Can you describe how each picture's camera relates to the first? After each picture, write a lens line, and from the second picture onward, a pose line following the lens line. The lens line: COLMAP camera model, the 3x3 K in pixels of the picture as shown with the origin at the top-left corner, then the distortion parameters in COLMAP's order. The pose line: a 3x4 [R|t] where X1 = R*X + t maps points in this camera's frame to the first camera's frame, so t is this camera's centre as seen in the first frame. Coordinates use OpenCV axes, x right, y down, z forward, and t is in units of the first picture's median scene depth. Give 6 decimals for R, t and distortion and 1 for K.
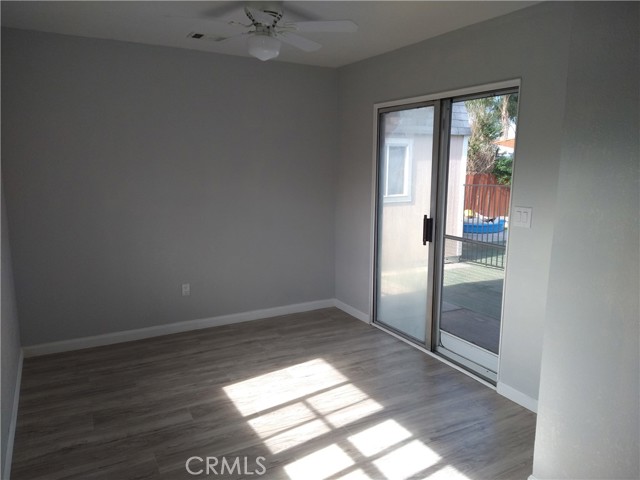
lens RADIAL K [[466.9, 0, 319.8], [0, 466.9, 235.3], [0, 0, 1]] dist [0.075307, -0.078948]
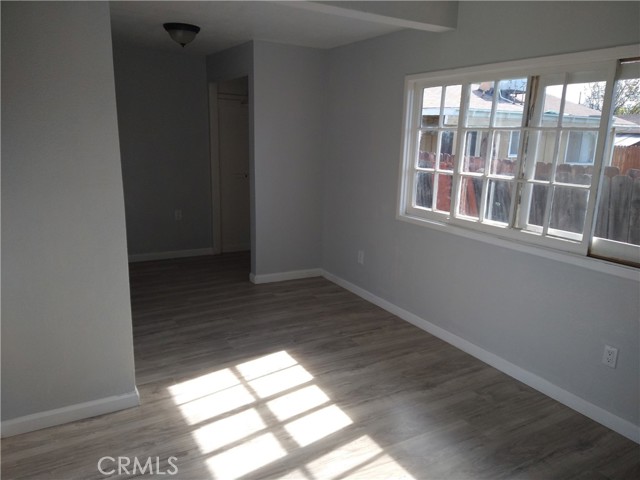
lens RADIAL K [[466.9, 0, 319.8], [0, 466.9, 241.4], [0, 0, 1]] dist [0.075307, -0.078948]
pose [[-0.998941, -0.034201, -0.030789, 0.034308], [-0.043059, 0.930719, 0.363190, -0.211270], [0.016235, 0.364131, -0.931206, 1.481939]]
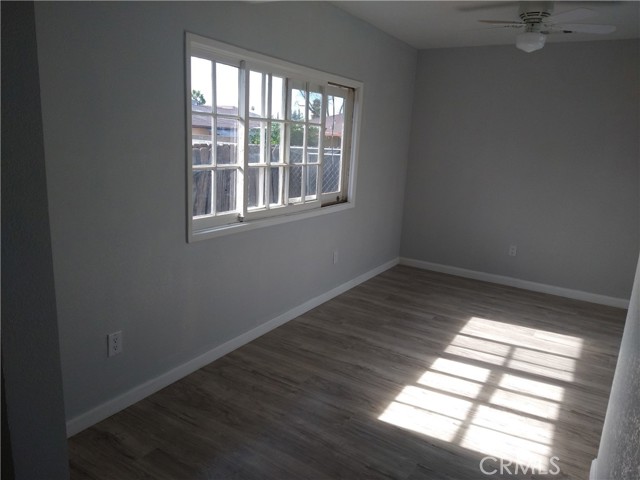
lens RADIAL K [[466.9, 0, 321.6], [0, 466.9, 239.4], [0, 0, 1]] dist [0.075307, -0.078948]
pose [[0.490679, 0.210513, -0.845528, 0.687144], [-0.182946, 0.973637, 0.136241, 0.022046], [0.851918, 0.087835, 0.516256, -0.029704]]
